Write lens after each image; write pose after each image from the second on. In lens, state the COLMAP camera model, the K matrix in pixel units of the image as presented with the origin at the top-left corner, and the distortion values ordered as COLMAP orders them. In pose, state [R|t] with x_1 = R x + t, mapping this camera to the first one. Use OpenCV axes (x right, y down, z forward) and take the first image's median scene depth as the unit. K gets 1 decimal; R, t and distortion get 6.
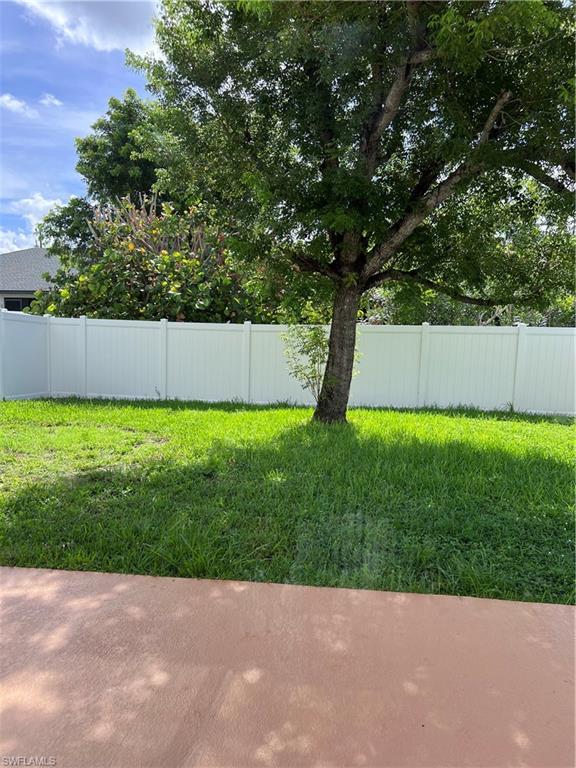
lens RADIAL K [[578.0, 0, 286.5], [0, 578.0, 386.7], [0, 0, 1]] dist [0.048908, -0.058335]
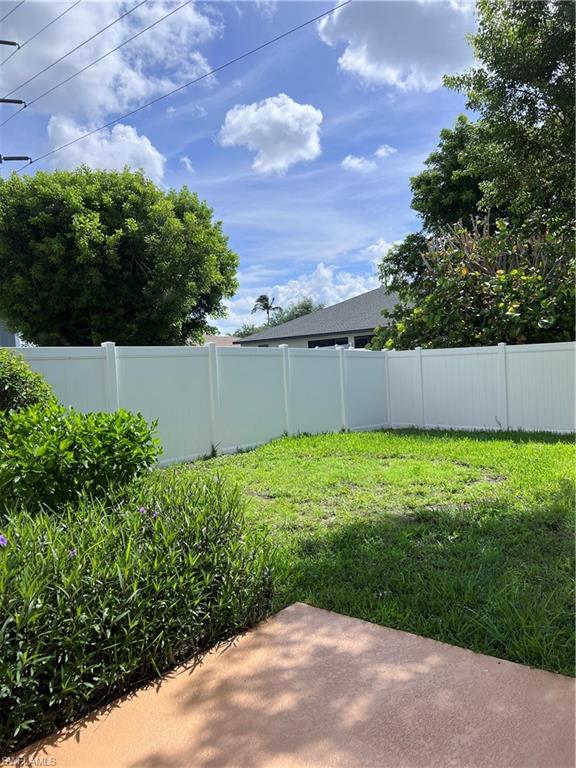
lens RADIAL K [[578.0, 0, 288.1], [0, 578.0, 382.4], [0, 0, 1]] dist [0.048908, -0.058335]
pose [[0.835798, -0.050869, -0.546676, 0.010891], [0.020937, 0.997927, -0.060850, -0.006542], [0.548638, 0.039413, 0.835131, 0.057753]]
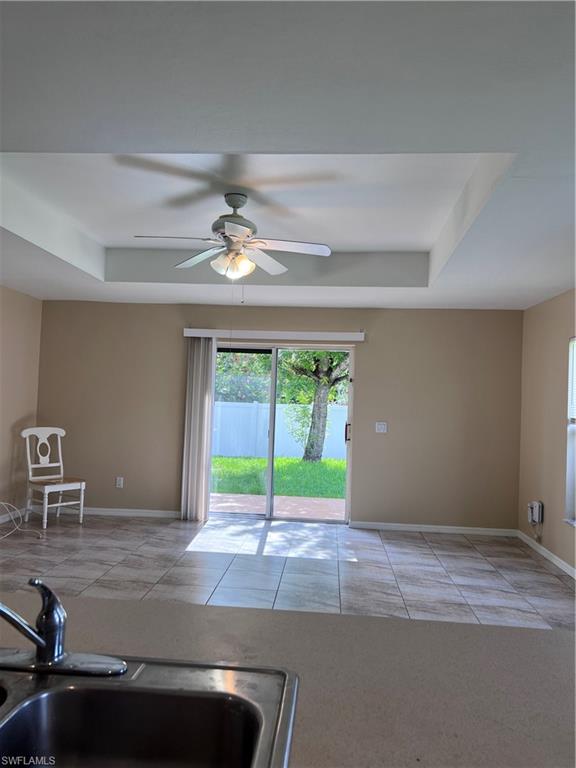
lens RADIAL K [[578.0, 0, 287.7], [0, 578.0, 385.2], [0, 0, 1]] dist [0.048908, -0.058335]
pose [[0.998872, 0.018274, 0.043836, -0.074868], [-0.012029, 0.990261, -0.138703, 0.074578], [-0.045944, 0.138019, 0.989363, -0.707263]]
